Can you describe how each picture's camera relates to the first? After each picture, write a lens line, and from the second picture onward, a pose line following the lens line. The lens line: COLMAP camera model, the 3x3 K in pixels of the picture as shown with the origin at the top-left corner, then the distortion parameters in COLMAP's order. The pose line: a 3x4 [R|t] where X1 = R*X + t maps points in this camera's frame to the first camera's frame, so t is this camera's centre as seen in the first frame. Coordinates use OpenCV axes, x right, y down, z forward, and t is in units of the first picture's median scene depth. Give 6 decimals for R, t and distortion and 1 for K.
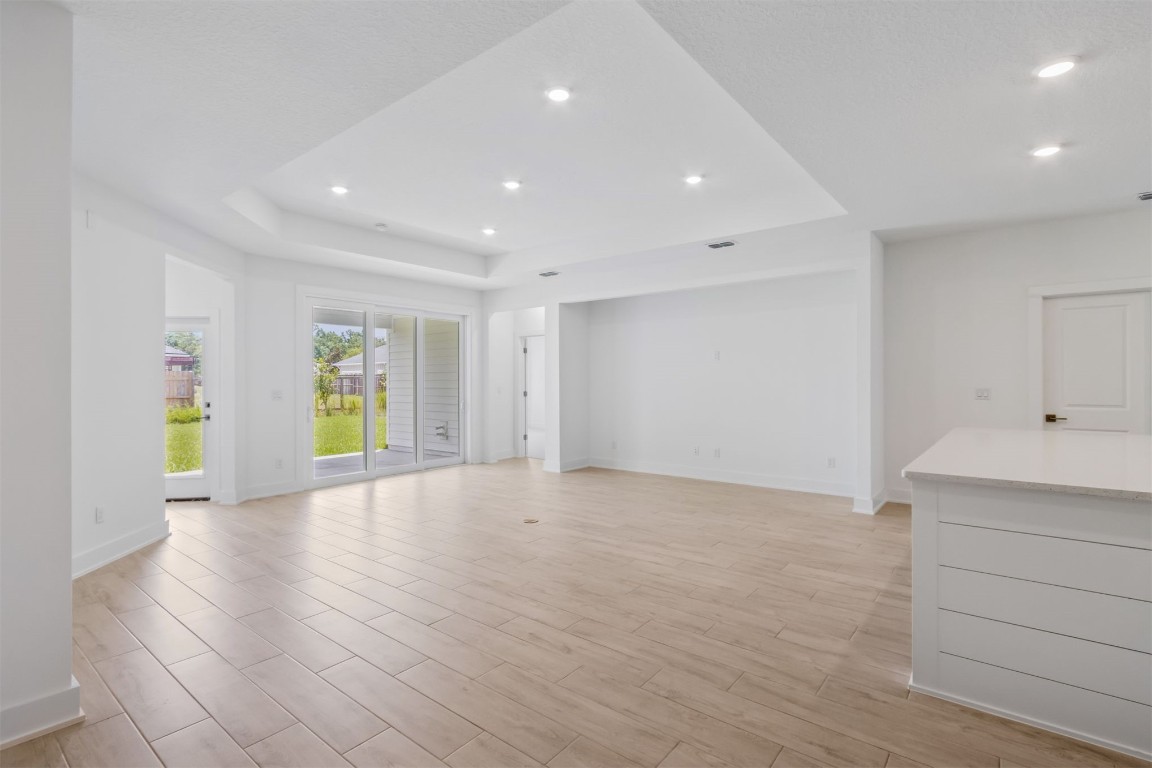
lens RADIAL K [[546.8, 0, 568.6], [0, 546.8, 379.5], [0, 0, 1]] dist [0.001521, -0.000475]
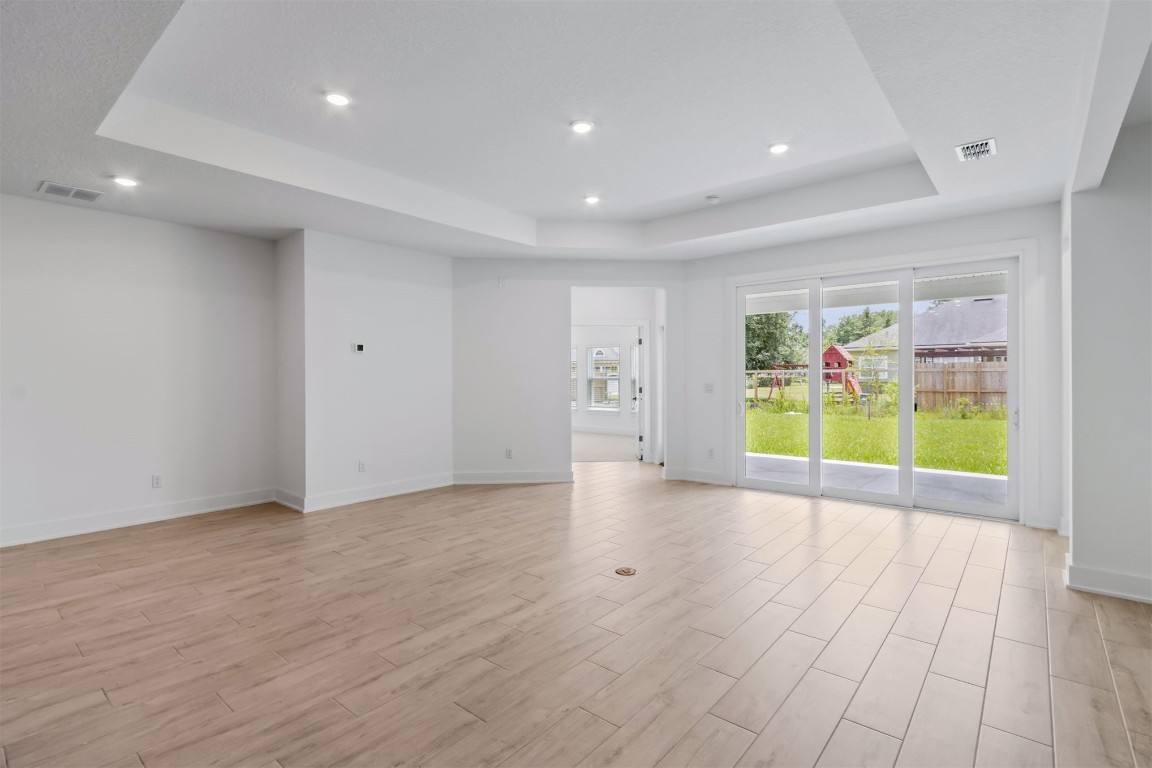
lens RADIAL K [[546.8, 0, 568.6], [0, 546.8, 379.5], [0, 0, 1]] dist [0.001521, -0.000475]
pose [[-0.022627, 0.014101, -0.999645, 0.933861], [0.003642, 0.999895, 0.014022, -0.005898], [0.999737, -0.003323, -0.022676, 1.361305]]
